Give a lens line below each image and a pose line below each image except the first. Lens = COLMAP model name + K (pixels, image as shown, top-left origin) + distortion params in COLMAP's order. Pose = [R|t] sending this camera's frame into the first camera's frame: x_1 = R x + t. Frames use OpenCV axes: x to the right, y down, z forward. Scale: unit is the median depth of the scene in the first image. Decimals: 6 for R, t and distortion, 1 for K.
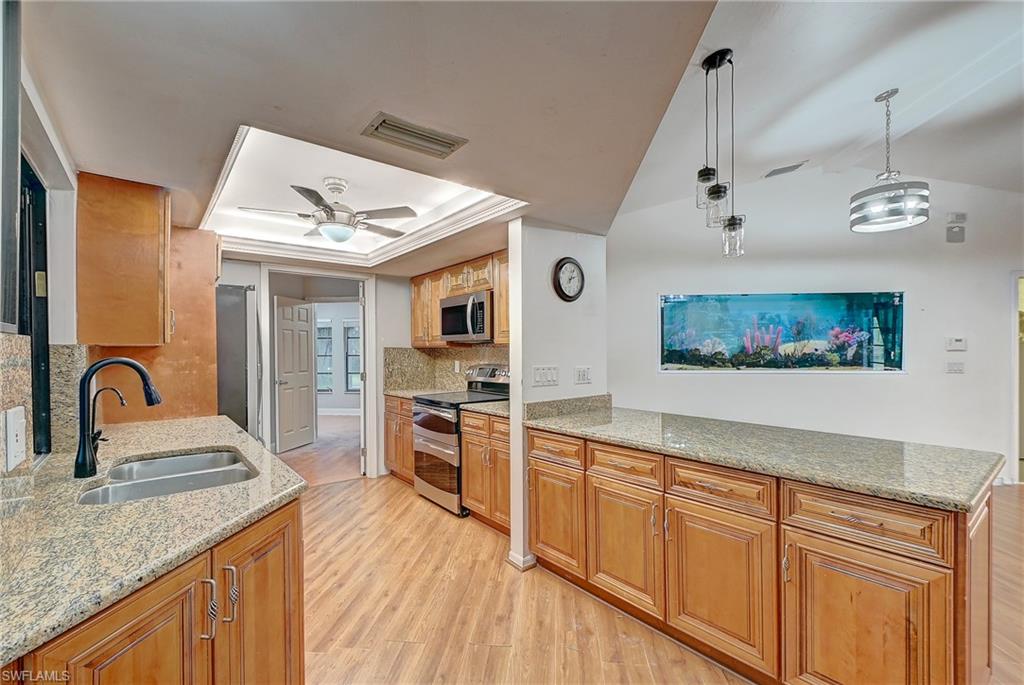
lens RADIAL K [[447.1, 0, 512.2], [0, 447.1, 351.8], [0, 0, 1]] dist [-0.001186, -0.000645]
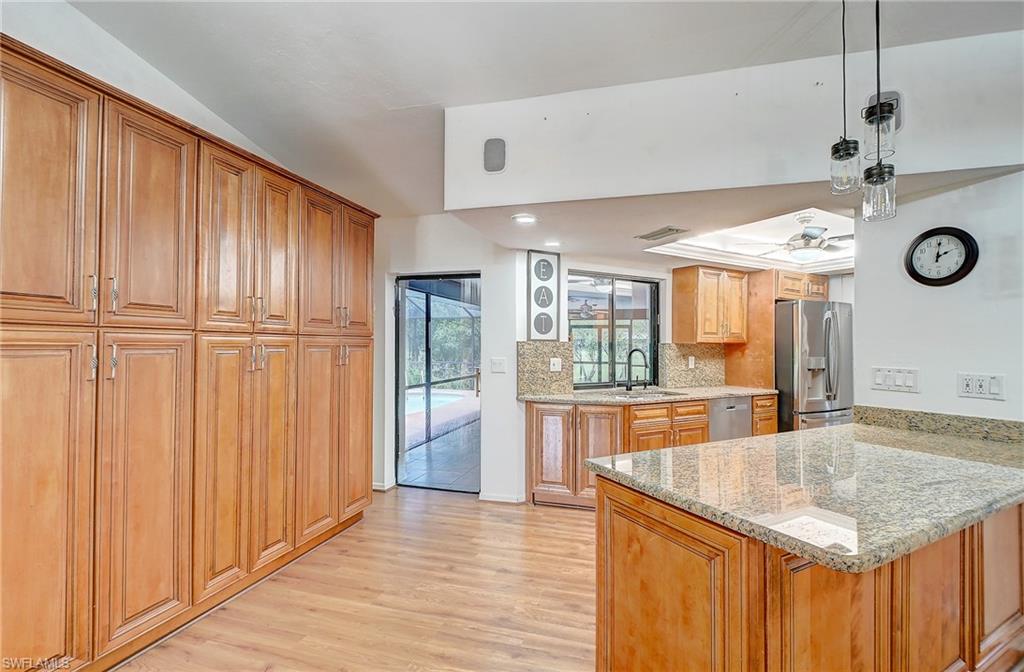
lens RADIAL K [[439.5, 0, 514.2], [0, 439.5, 342.4], [0, 0, 1]] dist [0.000279, -0.000019]
pose [[-0.166481, -0.002235, -0.986042, 0.655426], [-0.010541, 0.999944, -0.000487, -0.005365], [0.985988, 0.010313, -0.166495, 0.270355]]
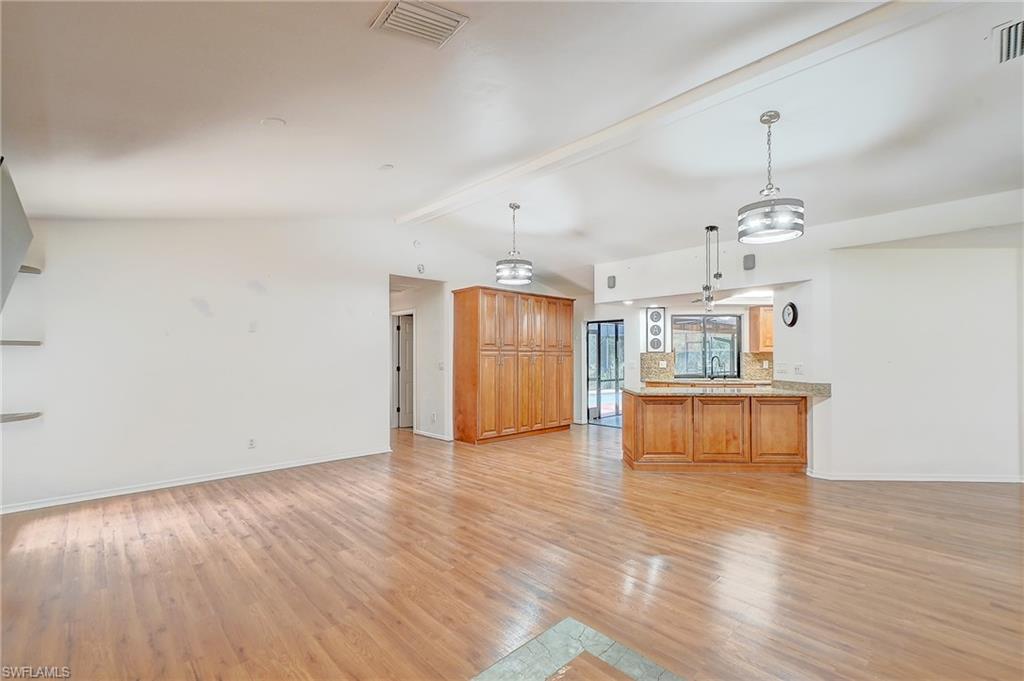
lens RADIAL K [[397.8, 0, 530.9], [0, 397.8, 354.2], [0, 0, 1]] dist [-0.000206, -0.000095]
pose [[-0.609422, 0.001371, -0.792845, 1.342858], [0.000785, 0.999999, 0.001125, -0.004592], [0.792846, 0.000063, -0.609422, 0.757717]]
